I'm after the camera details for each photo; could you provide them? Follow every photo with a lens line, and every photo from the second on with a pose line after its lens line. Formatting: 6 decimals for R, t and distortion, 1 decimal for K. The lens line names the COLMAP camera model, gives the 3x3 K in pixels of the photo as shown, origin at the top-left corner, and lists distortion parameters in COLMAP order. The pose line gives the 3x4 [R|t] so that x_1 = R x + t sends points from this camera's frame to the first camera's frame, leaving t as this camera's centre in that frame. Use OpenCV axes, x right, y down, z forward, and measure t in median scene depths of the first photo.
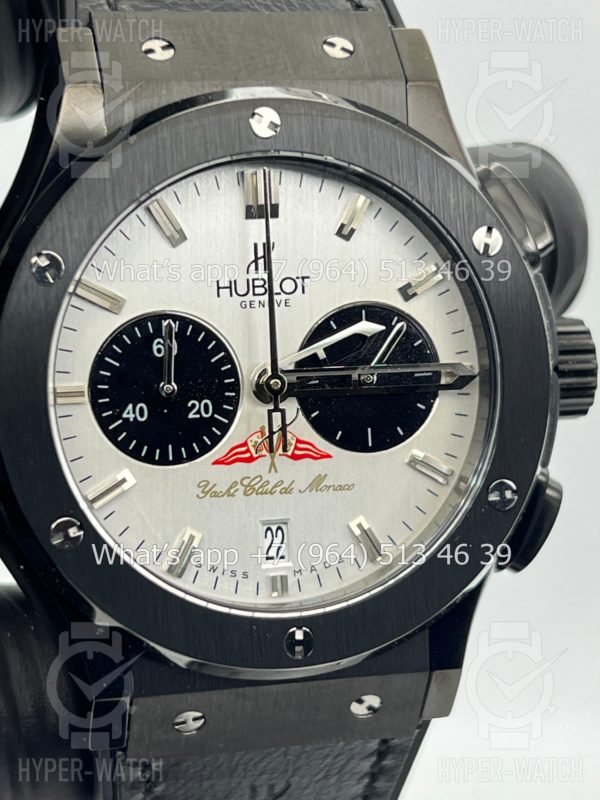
lens RADIAL K [[1890.5, 0, 297.5], [0, 1890.5, 396.2], [0, 0, 1]] dist [0.226586, 0.000000]
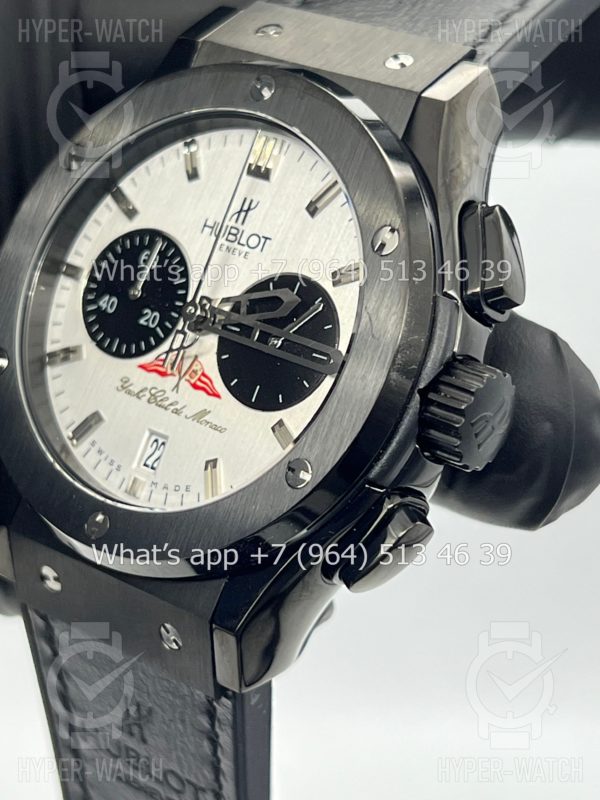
lens RADIAL K [[1890.5, 0, 297.9], [0, 1890.5, 404.9], [0, 0, 1]] dist [0.226586, 0.000000]
pose [[0.619056, 0.268018, -0.738198, 0.850286], [-0.417763, 0.908324, -0.020553, 0.039815], [0.665014, 0.321115, 0.674271, 0.308611]]
